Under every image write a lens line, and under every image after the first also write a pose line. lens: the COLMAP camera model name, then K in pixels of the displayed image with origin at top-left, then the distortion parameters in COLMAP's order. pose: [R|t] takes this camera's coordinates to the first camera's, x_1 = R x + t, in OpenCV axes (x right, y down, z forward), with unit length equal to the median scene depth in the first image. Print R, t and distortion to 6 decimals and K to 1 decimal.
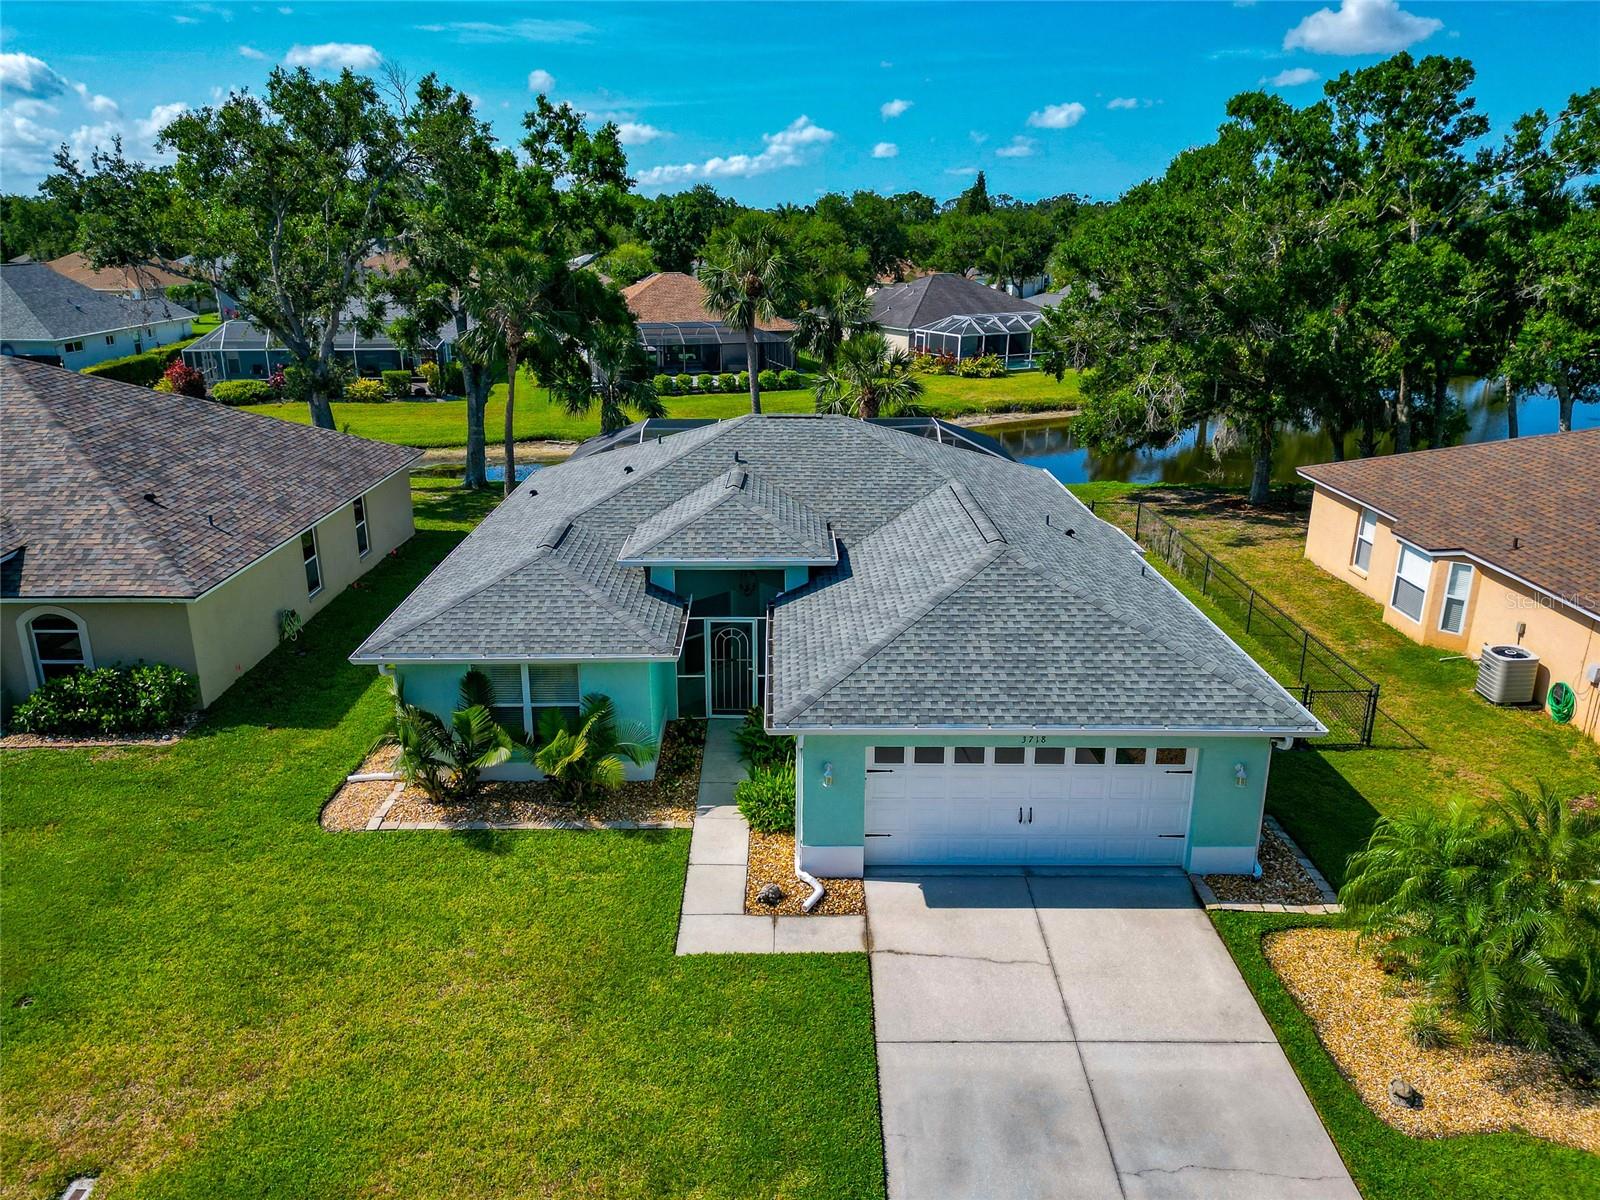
lens RADIAL K [[1130.2, 0, 800.0], [0, 1130.2, 600.0], [0, 0, 1]] dist [0.075621, -0.080466]
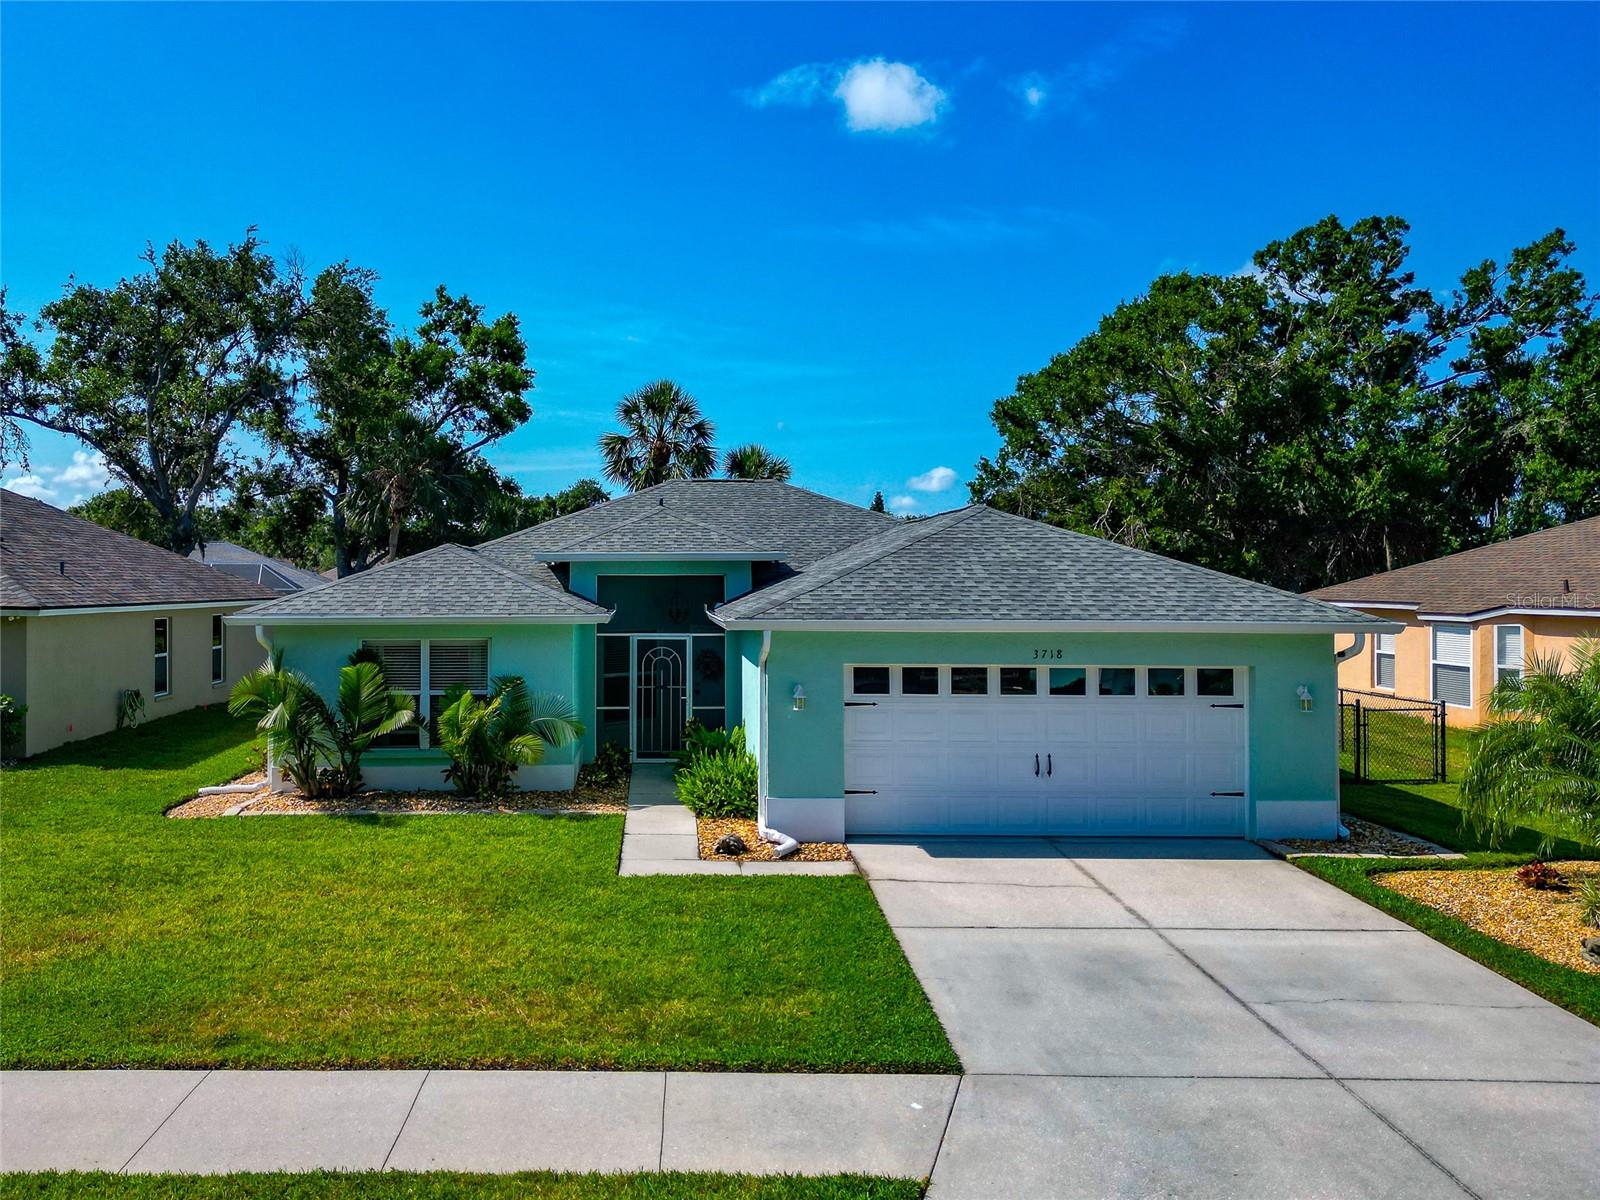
lens RADIAL K [[1296.7, 0, 673.5], [0, 1296.7, 580.4], [0, 0, 1]] dist [0.072415, -0.069335]
pose [[0.999987, -0.001865, -0.004830, -0.051708], [0.000250, 0.949145, -0.314839, 0.310346], [0.005172, 0.314833, 0.949133, 0.066037]]
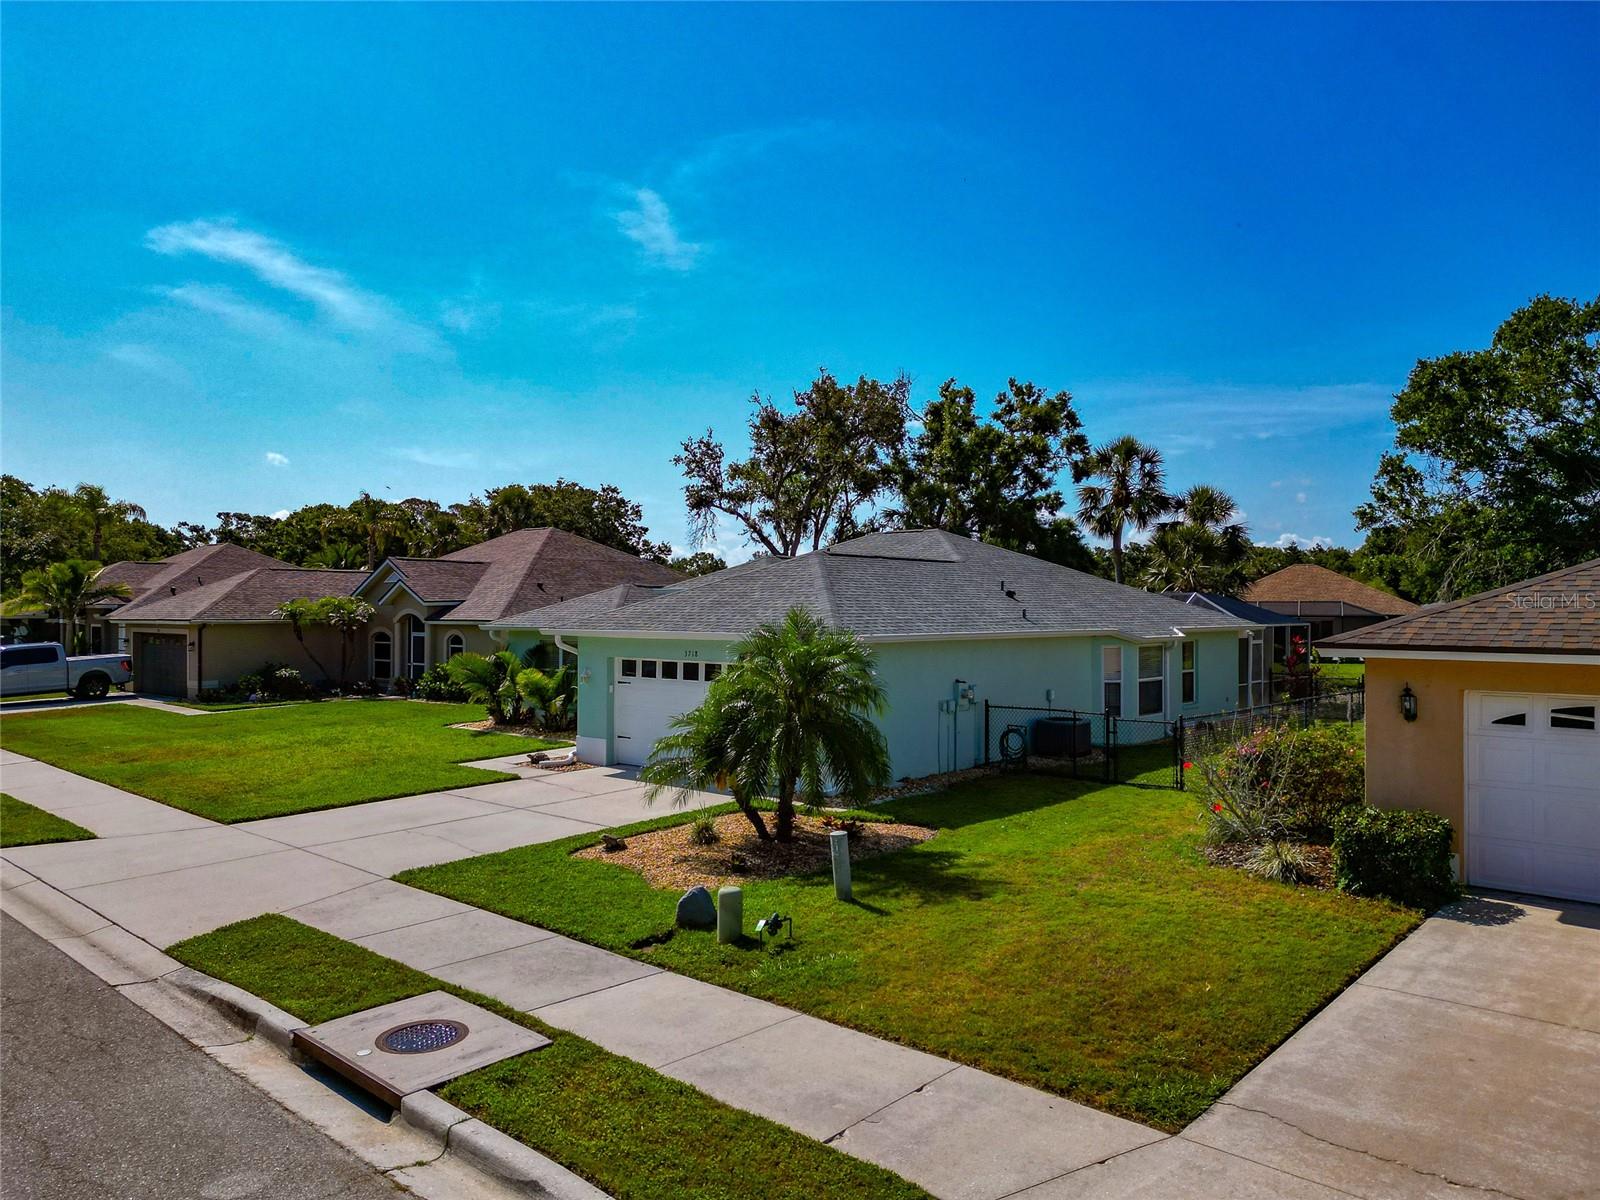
lens RADIAL K [[1130.2, 0, 800.0], [0, 1130.2, 600.0], [0, 0, 1]] dist [0.075621, -0.080466]
pose [[0.730525, -0.006982, -0.682850, 0.959412], [-0.214760, 0.946863, -0.239435, 0.284051], [0.648237, 0.321562, 0.690207, 0.164840]]
